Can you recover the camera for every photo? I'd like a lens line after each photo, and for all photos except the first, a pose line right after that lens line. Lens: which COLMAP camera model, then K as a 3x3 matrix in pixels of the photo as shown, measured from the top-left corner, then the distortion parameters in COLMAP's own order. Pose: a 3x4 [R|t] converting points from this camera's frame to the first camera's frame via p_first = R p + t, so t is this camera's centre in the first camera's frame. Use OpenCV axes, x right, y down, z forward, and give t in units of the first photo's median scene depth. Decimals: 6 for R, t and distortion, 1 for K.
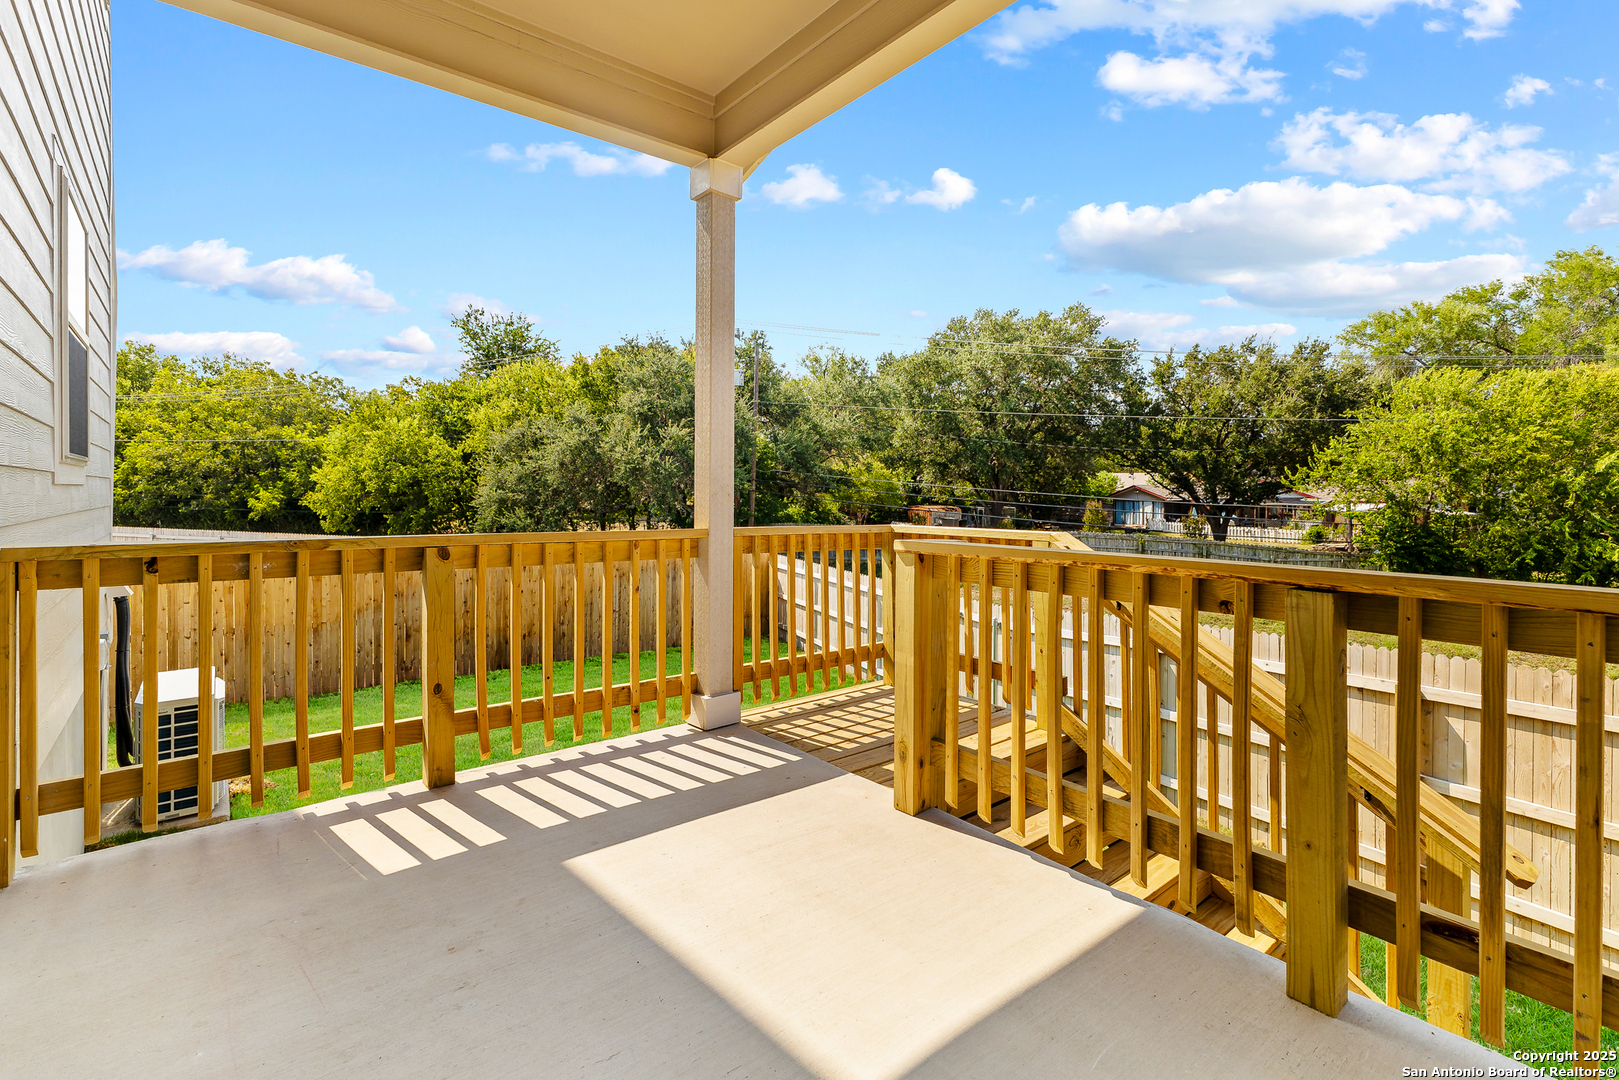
lens RADIAL K [[727.6, 0, 822.6], [0, 727.6, 480.5], [0, 0, 1]] dist [0.010982, -0.003696]
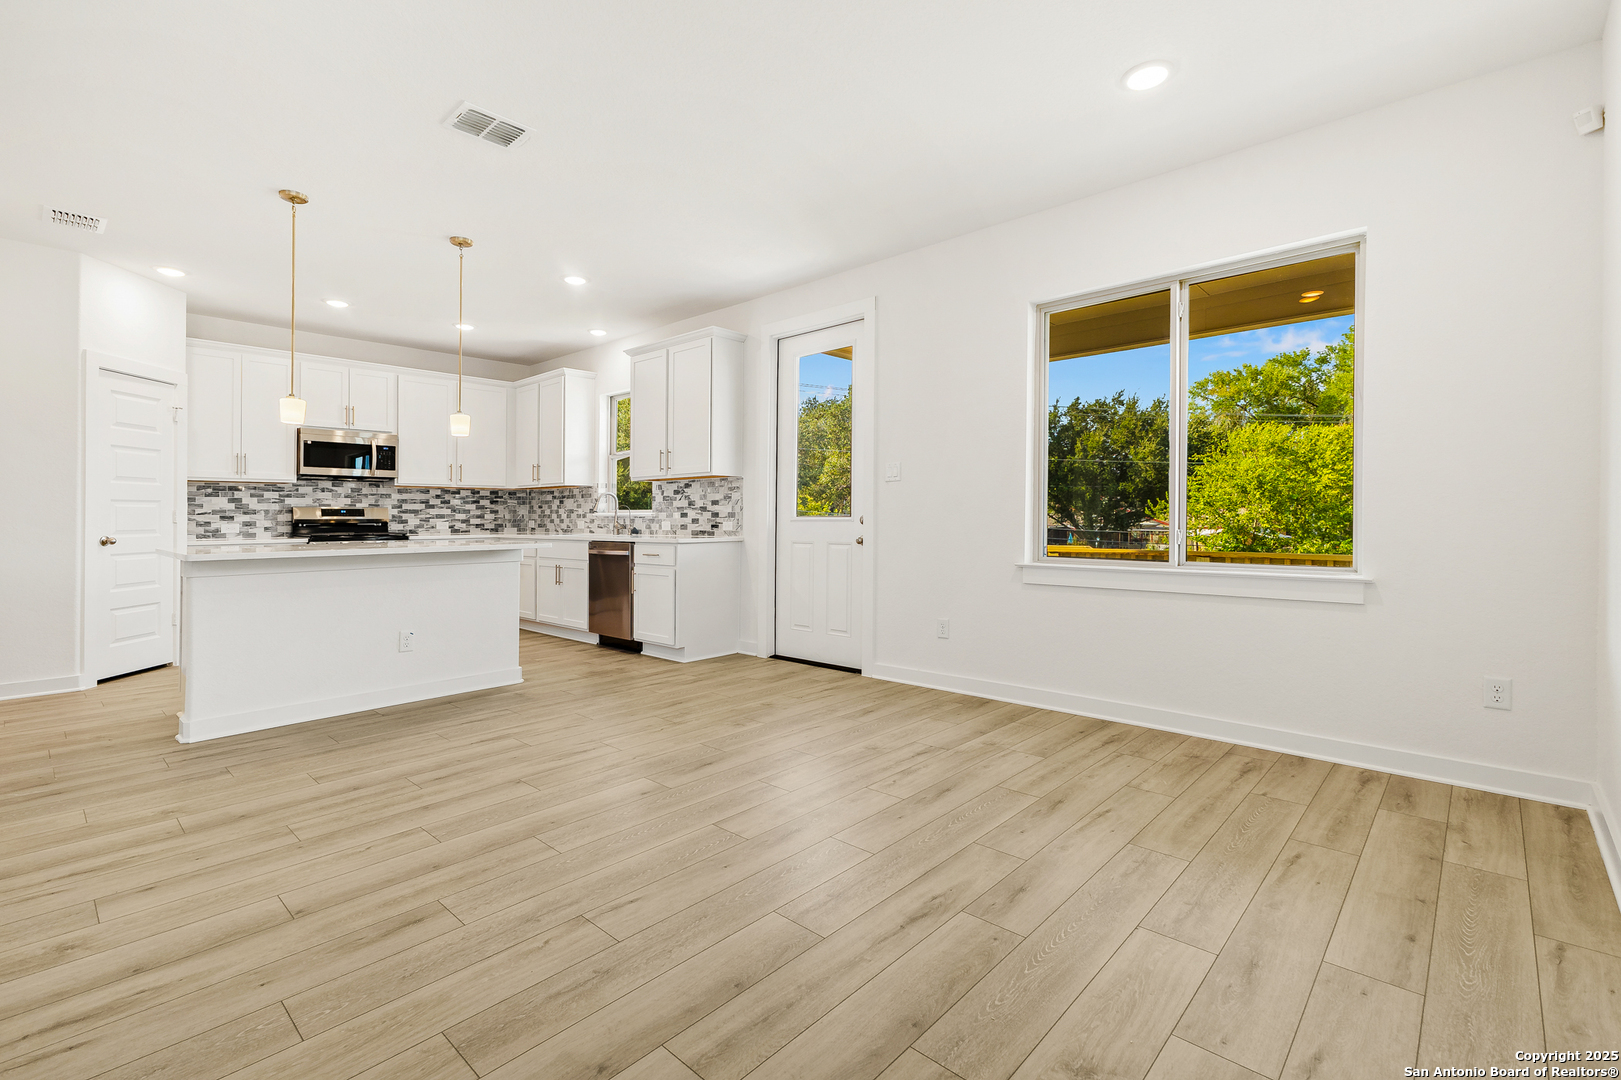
lens RADIAL K [[728.5, 0, 786.8], [0, 728.5, 511.5], [0, 0, 1]] dist [0.010982, -0.003696]
pose [[0.992937, -0.002645, 0.118614, -0.102150], [0.002734, 0.999996, -0.000583, 0.000184], [-0.118612, 0.000903, 0.992940, -0.130391]]
